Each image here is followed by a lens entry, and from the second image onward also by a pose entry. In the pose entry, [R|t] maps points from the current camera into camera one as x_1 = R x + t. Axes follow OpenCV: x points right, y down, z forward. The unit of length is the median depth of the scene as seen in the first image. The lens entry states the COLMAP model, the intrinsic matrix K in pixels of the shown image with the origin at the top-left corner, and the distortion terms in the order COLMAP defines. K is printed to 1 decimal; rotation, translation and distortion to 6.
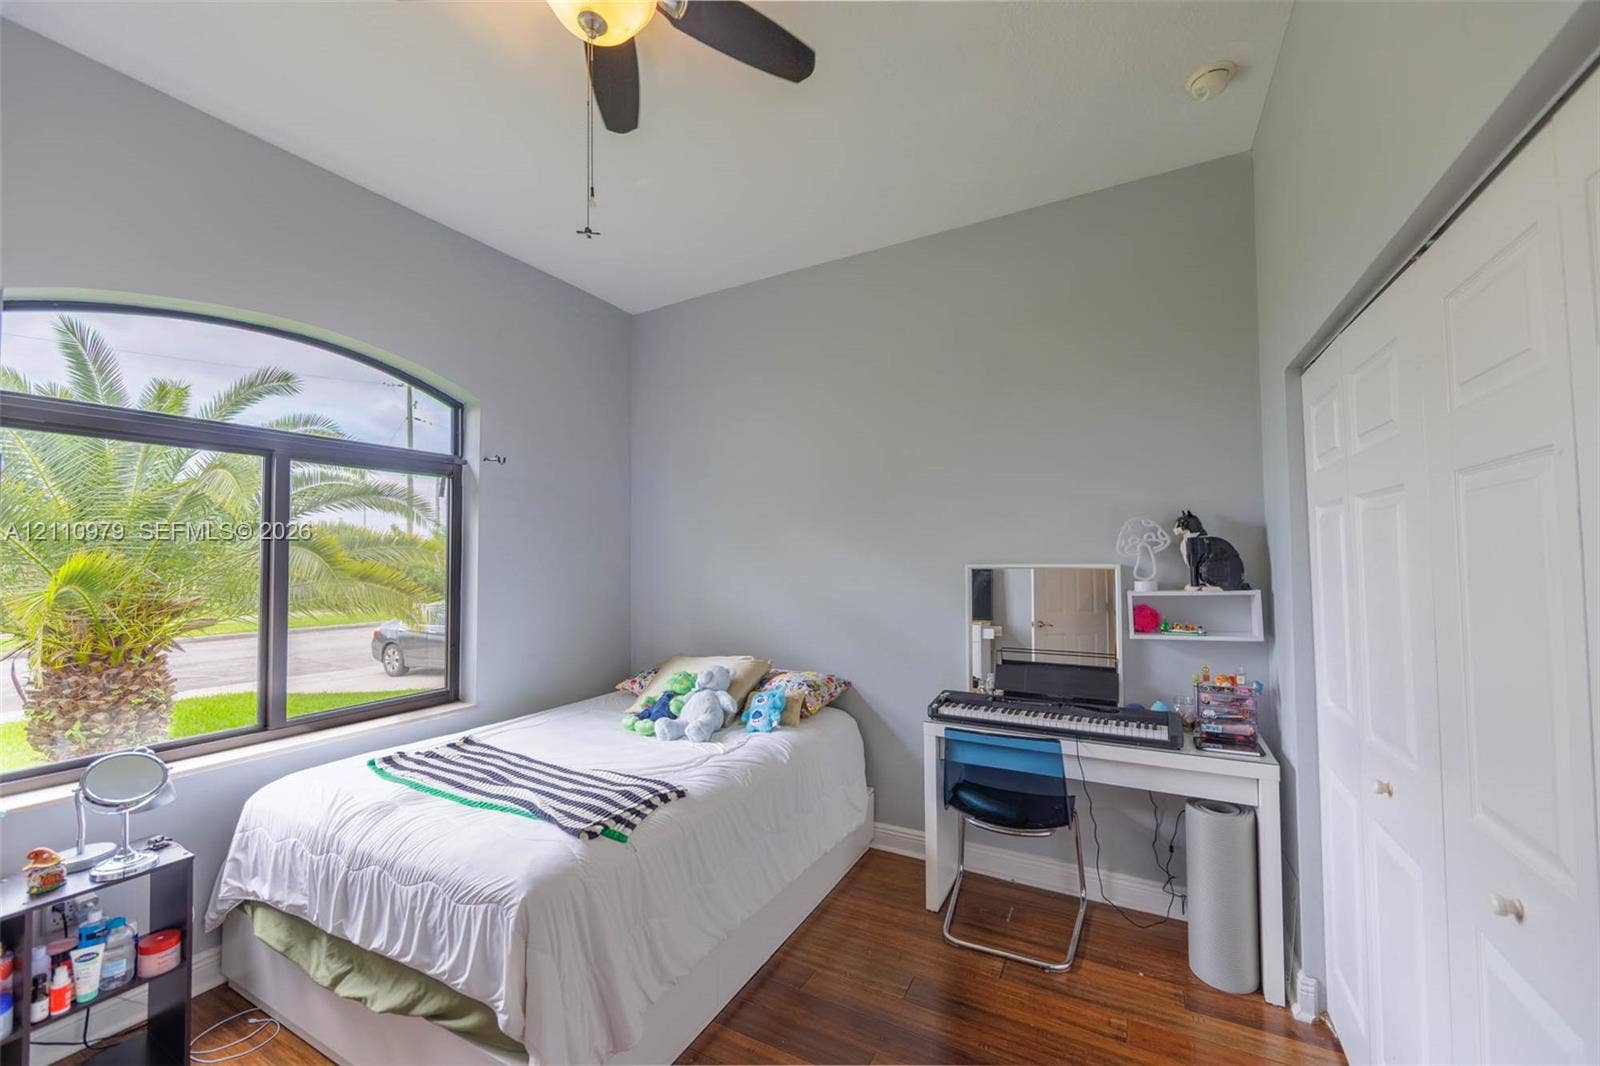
lens RADIAL K [[674.5, 0, 800.0], [0, 674.5, 533.0], [0, 0, 1]] dist [-0.001640, 0.000053]
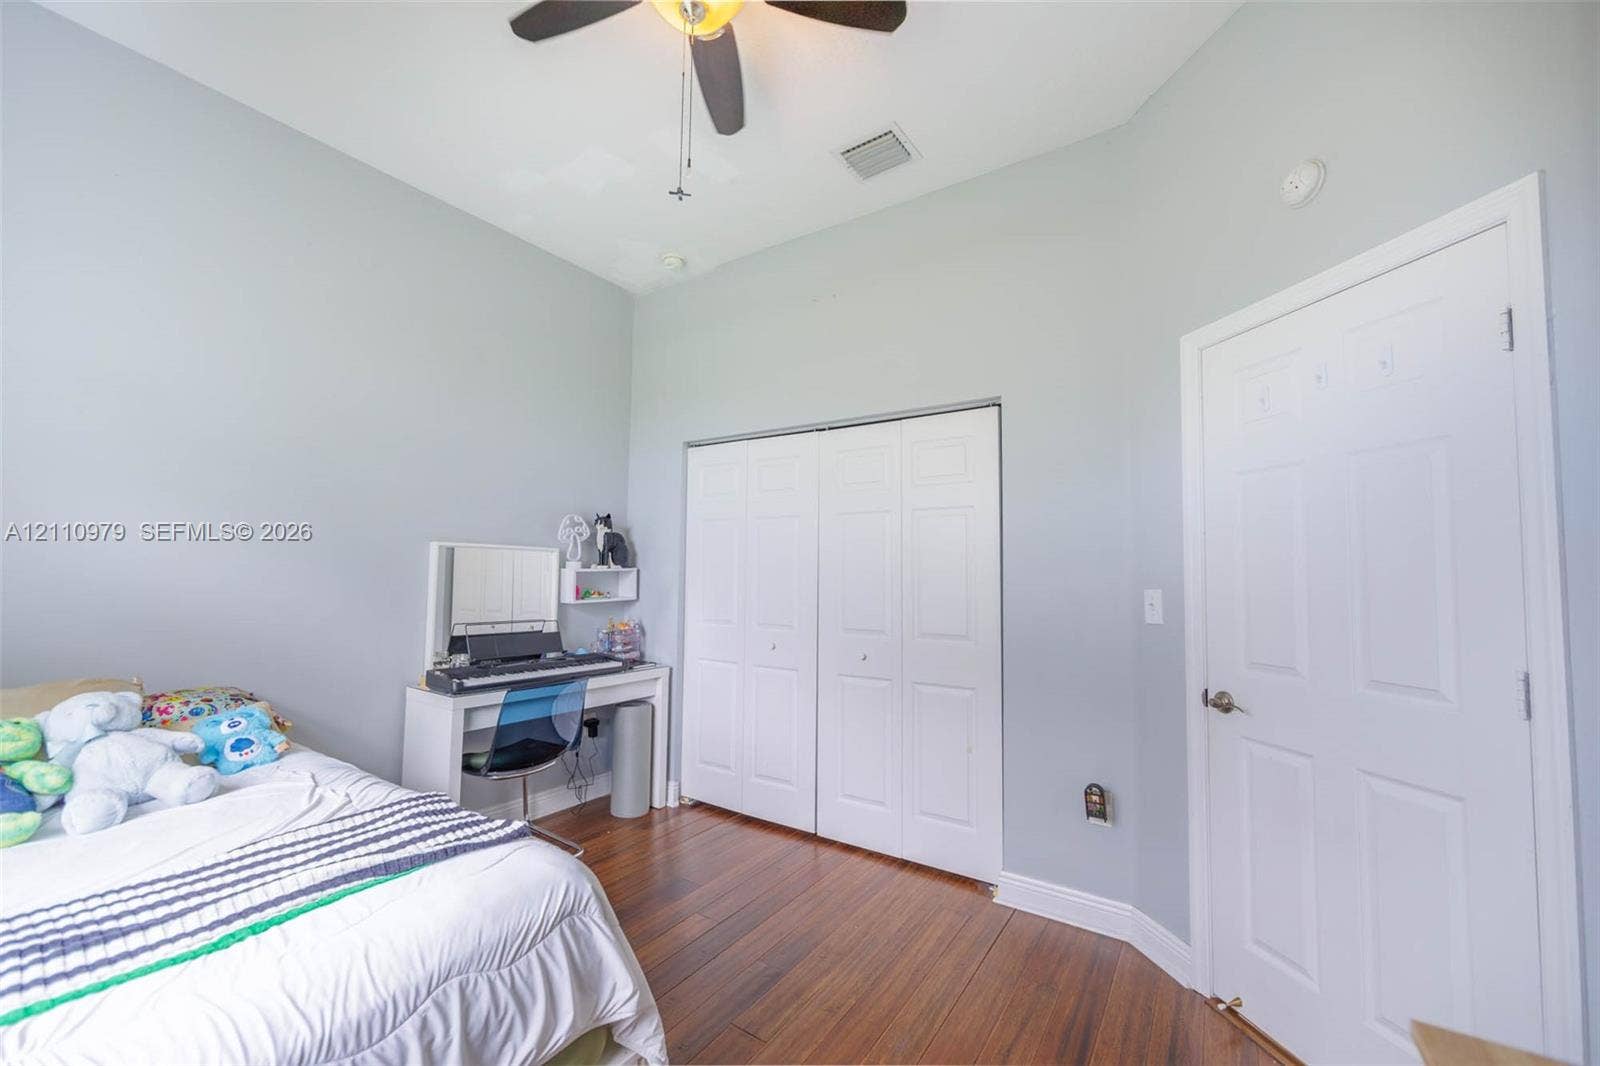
lens RADIAL K [[674.5, 0, 800.0], [0, 674.5, 533.0], [0, 0, 1]] dist [-0.001640, 0.000053]
pose [[0.060762, 0.074655, 0.995356, -0.940641], [-0.028143, 0.996931, -0.073055, 0.115130], [-0.997755, -0.023574, 0.062677, 0.519621]]
